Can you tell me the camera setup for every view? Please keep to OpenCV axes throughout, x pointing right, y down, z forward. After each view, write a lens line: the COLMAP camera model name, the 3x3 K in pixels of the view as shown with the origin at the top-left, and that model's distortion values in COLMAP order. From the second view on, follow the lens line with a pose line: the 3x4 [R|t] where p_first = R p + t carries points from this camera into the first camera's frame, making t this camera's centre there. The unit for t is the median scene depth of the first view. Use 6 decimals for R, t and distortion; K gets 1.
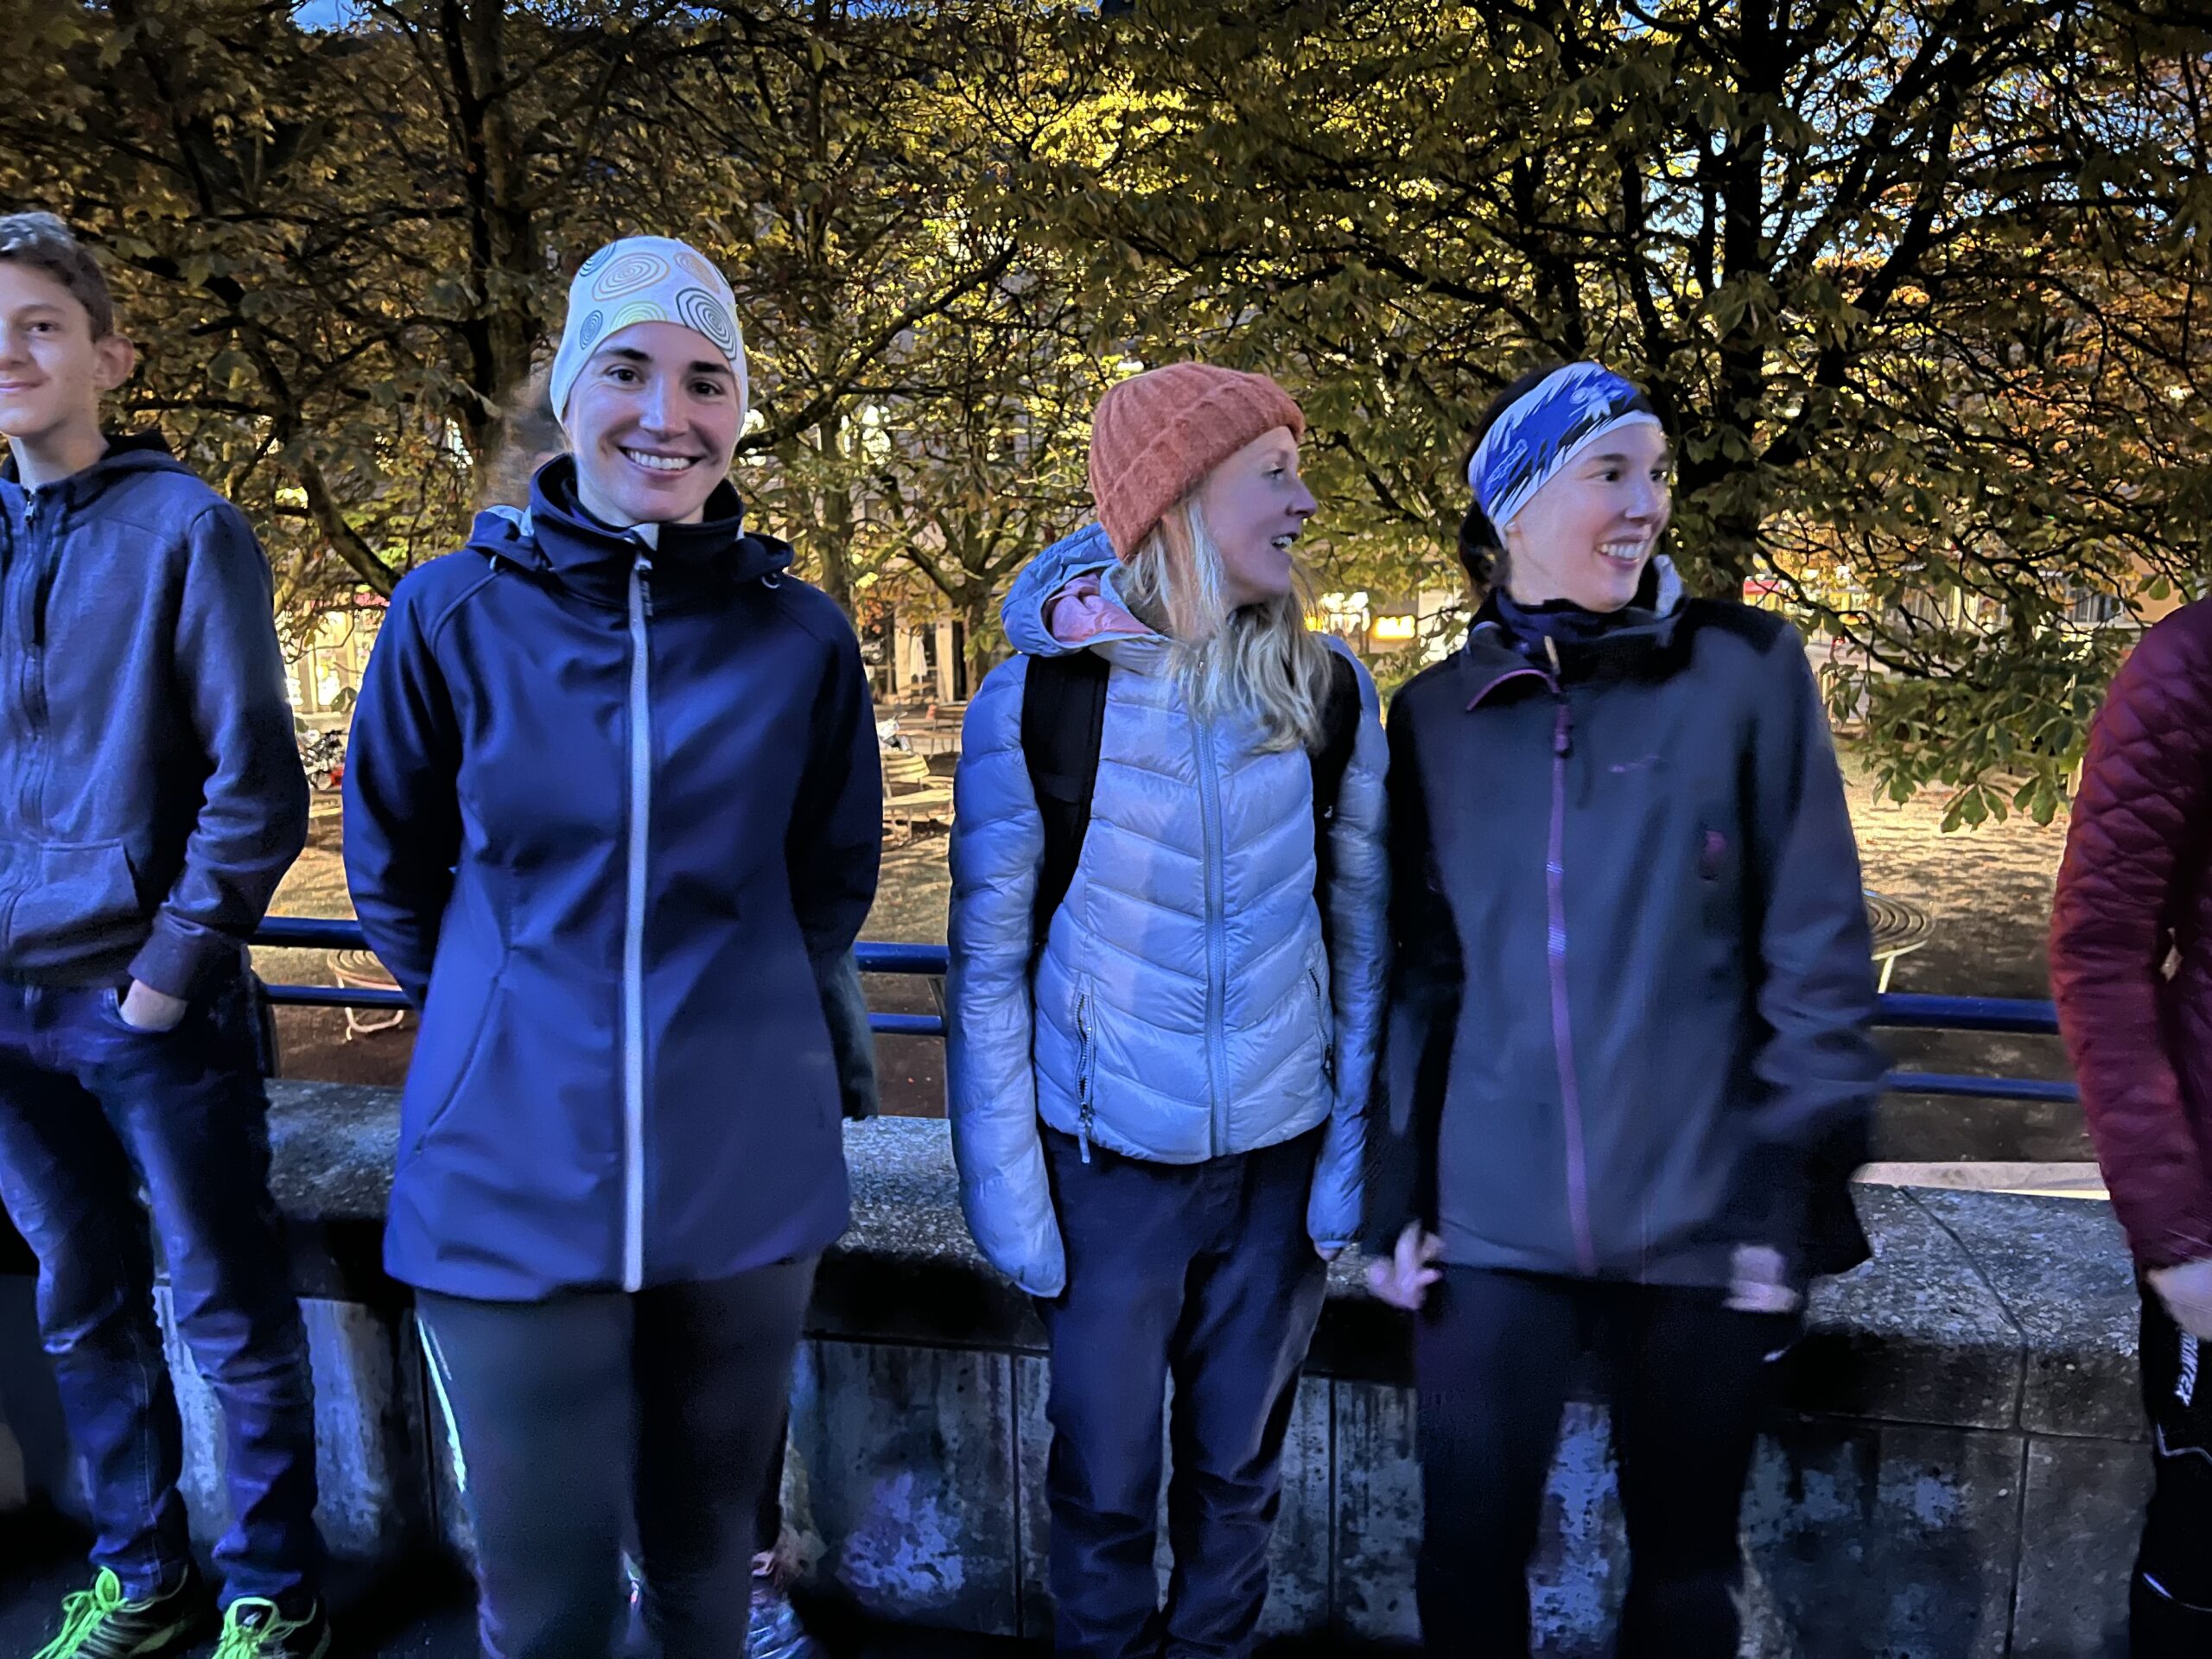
lens RADIAL K [[1658.2, 0, 1101.7], [0, 1658.2, 822.5], [0, 0, 1]] dist [0.043169, -0.047109]
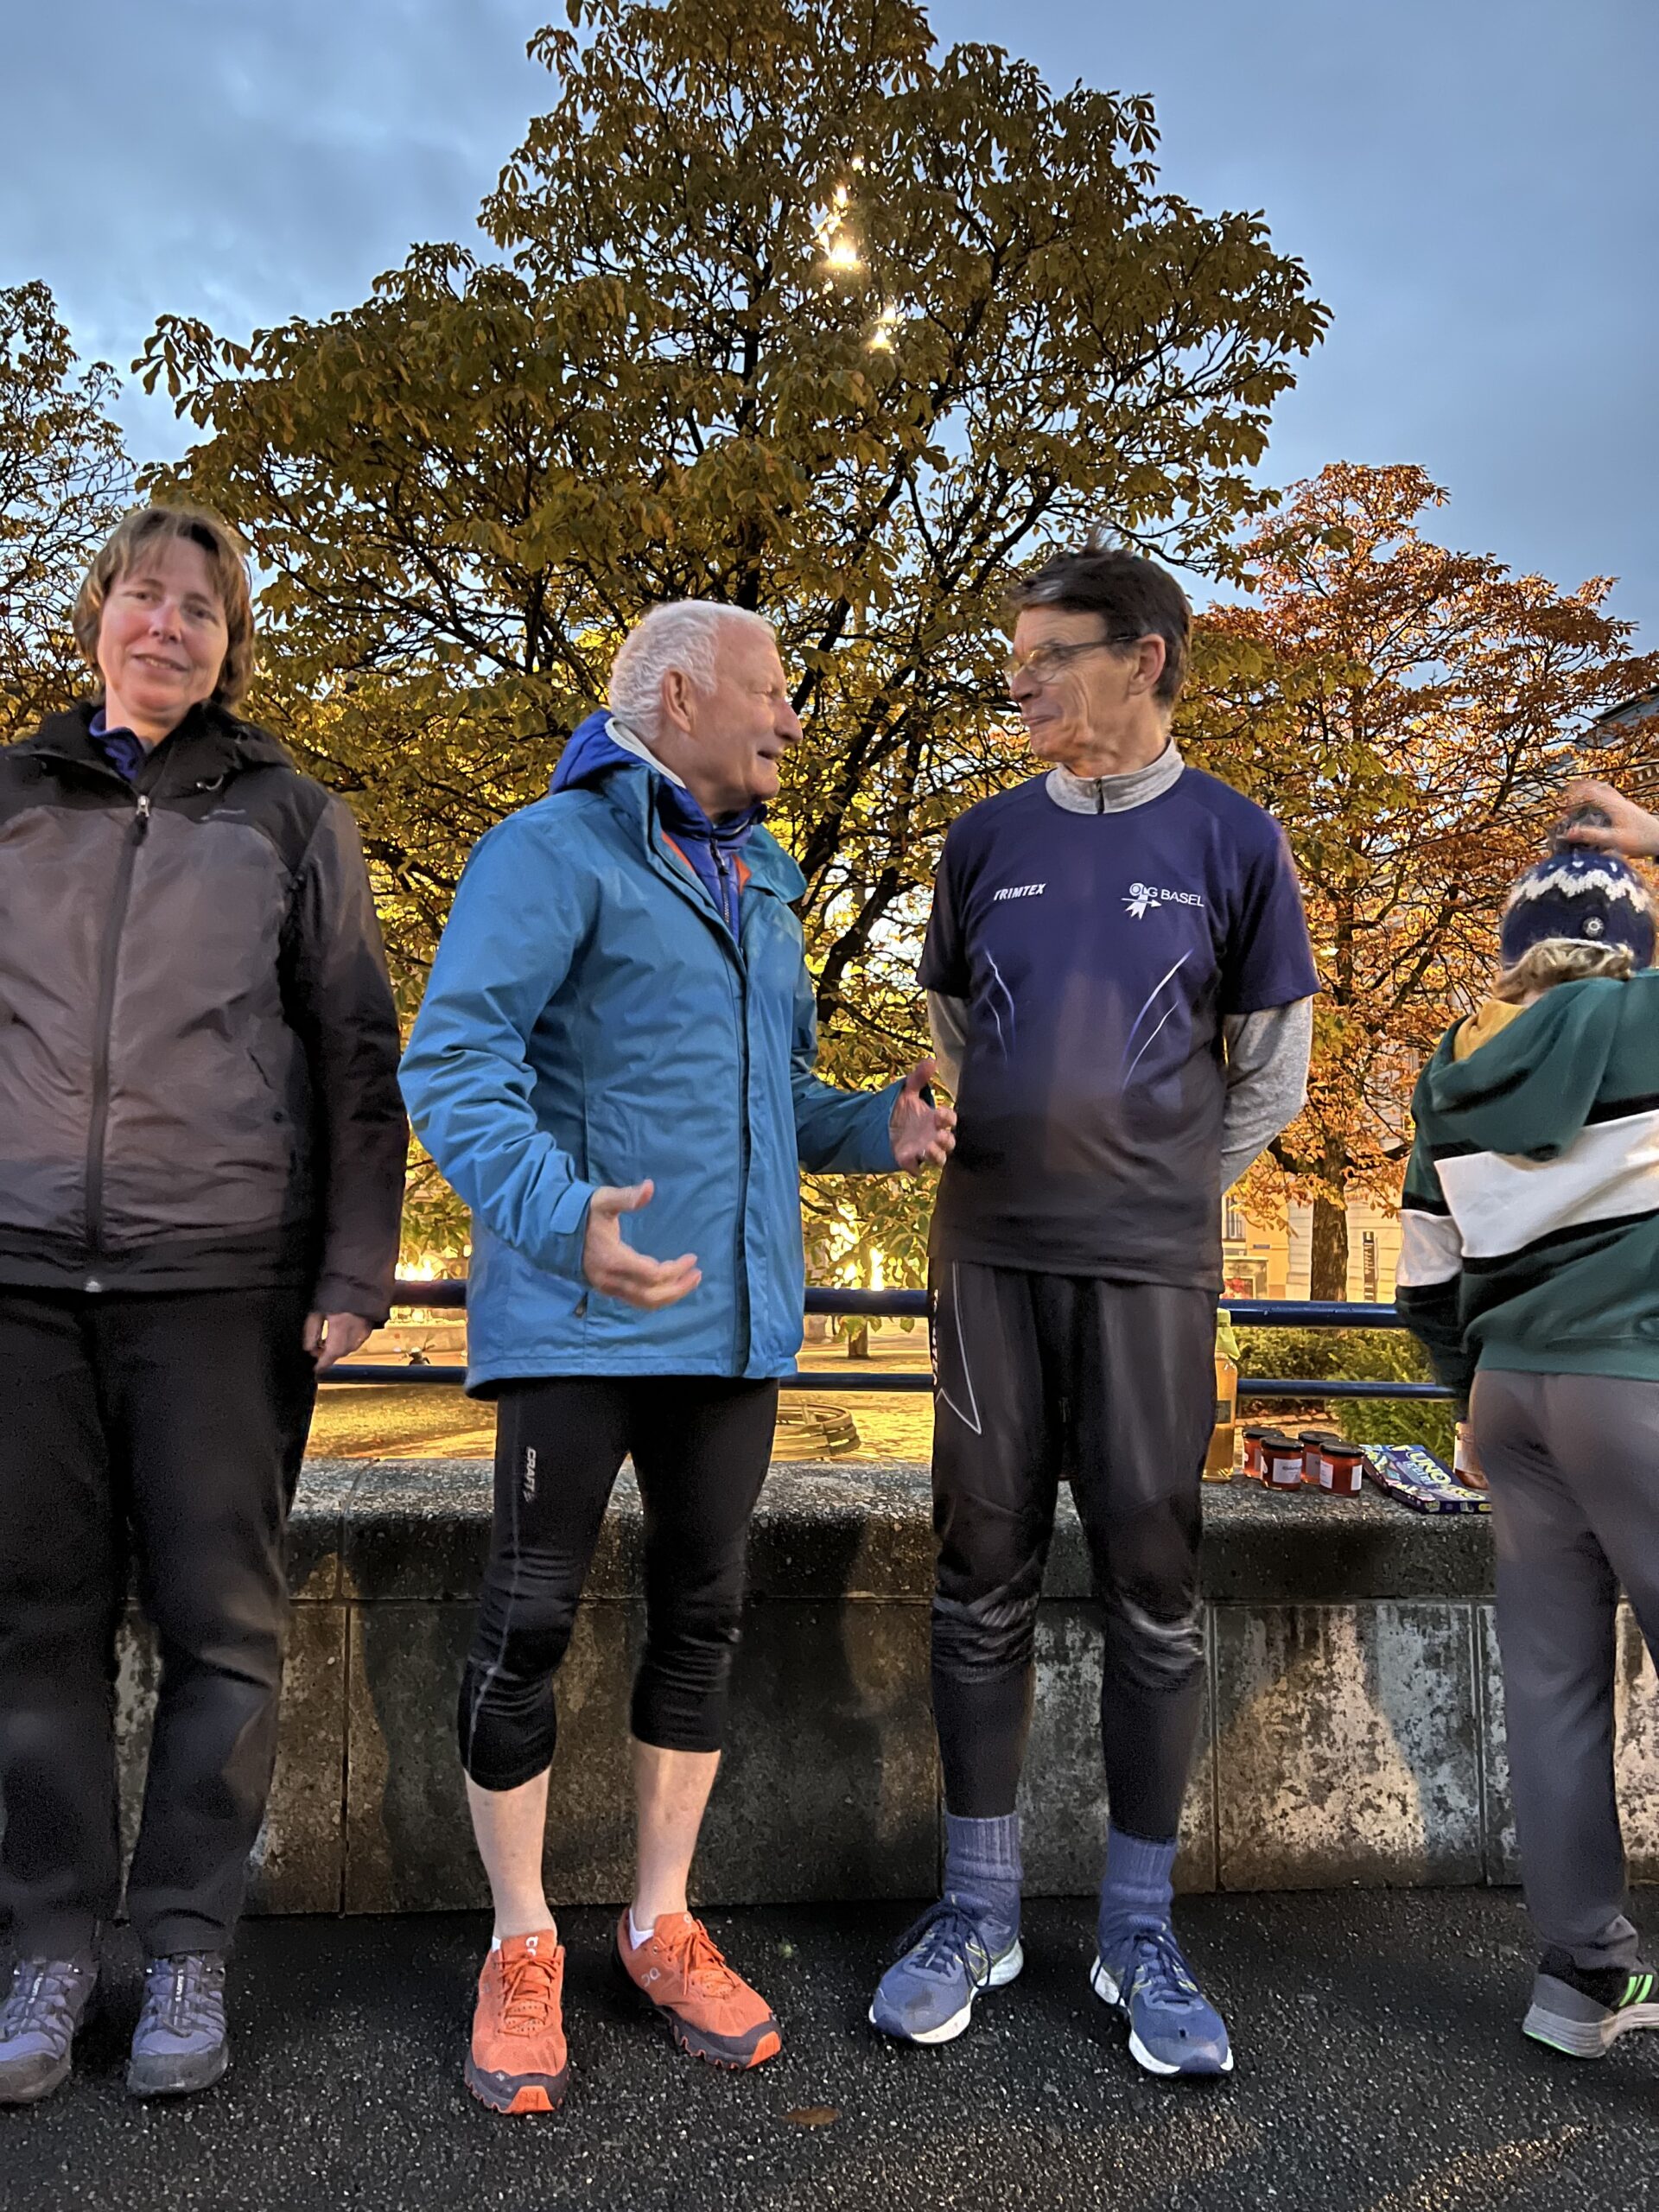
lens RADIAL K [[1658.2, 0, 824.4], [0, 1658.2, 1097.3], [0, 0, 1]] dist [0.043169, -0.047109]
pose [[0.960539, 0.033514, 0.276121, 0.483398], [0.033008, 0.971966, -0.232794, 0.274971], [-0.276181, 0.232722, 0.932504, -0.207800]]
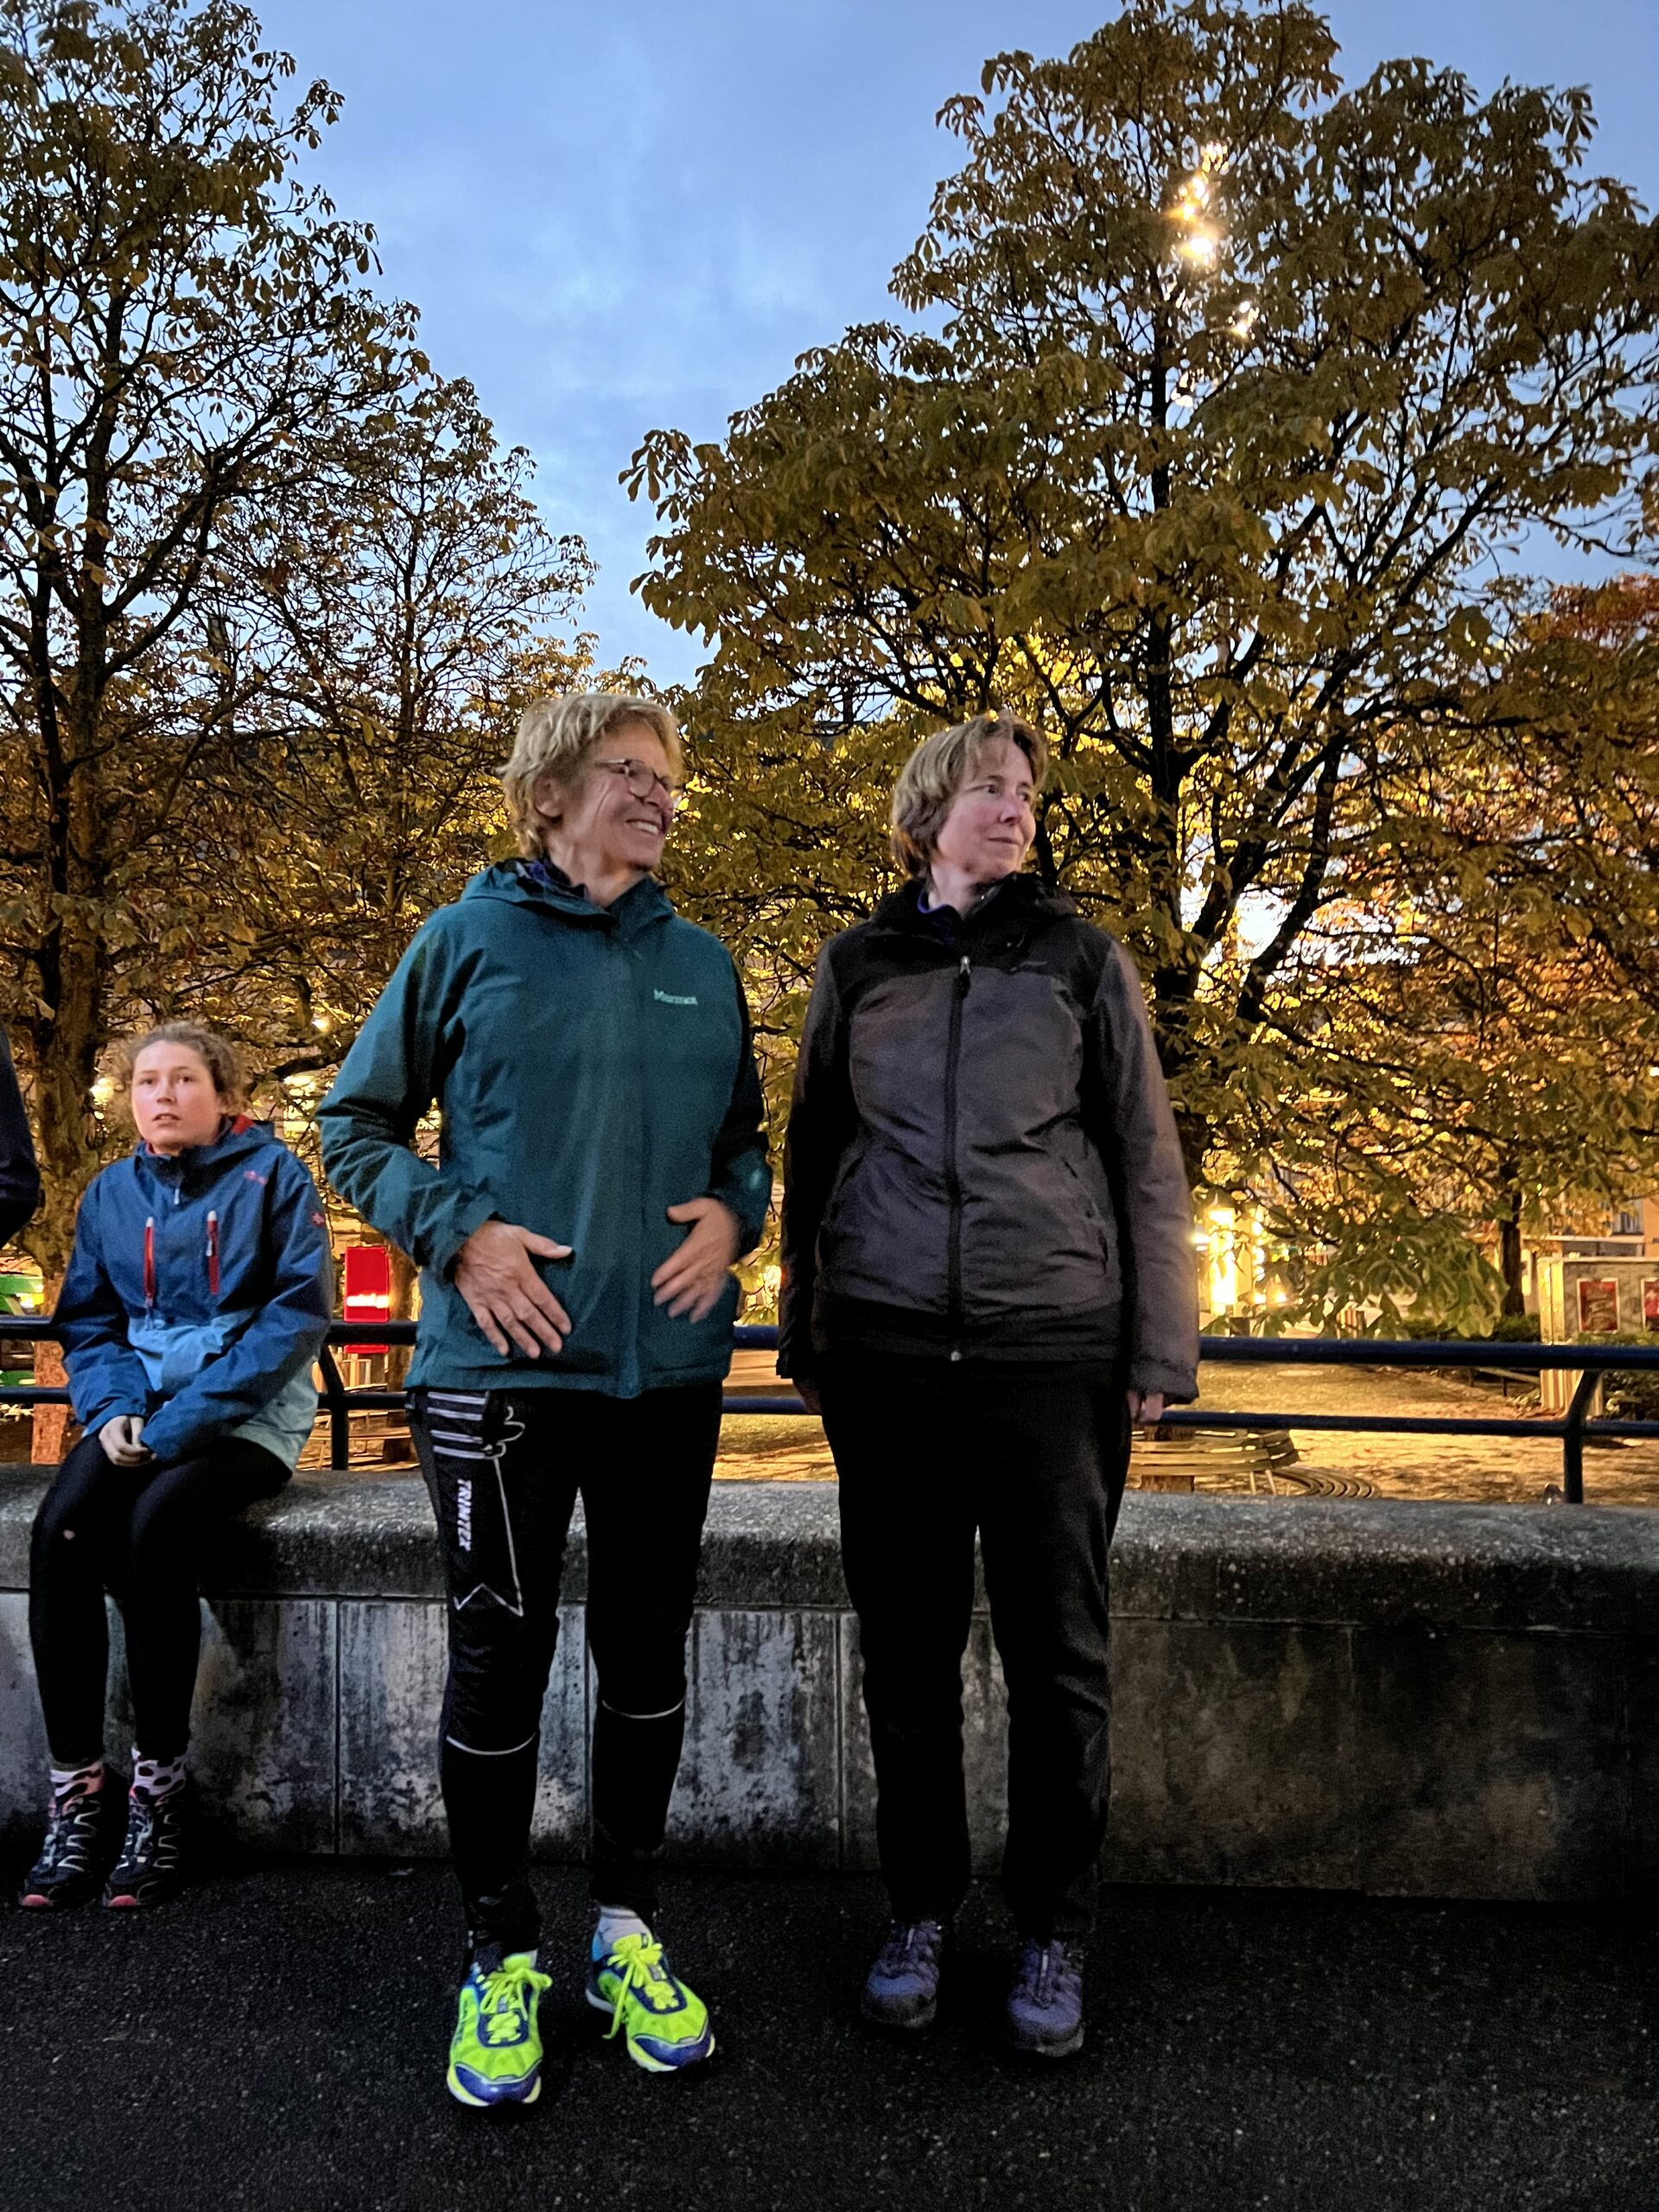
lens RADIAL K [[1648.7, 0, 834.0], [0, 1648.7, 1113.5], [0, 0, 1]] dist [0.049762, -0.054514]
pose [[0.996630, 0.004349, 0.081911, 0.210975], [0.014381, 0.973861, -0.226689, 0.242325], [-0.080756, 0.227103, 0.970517, -0.330989]]
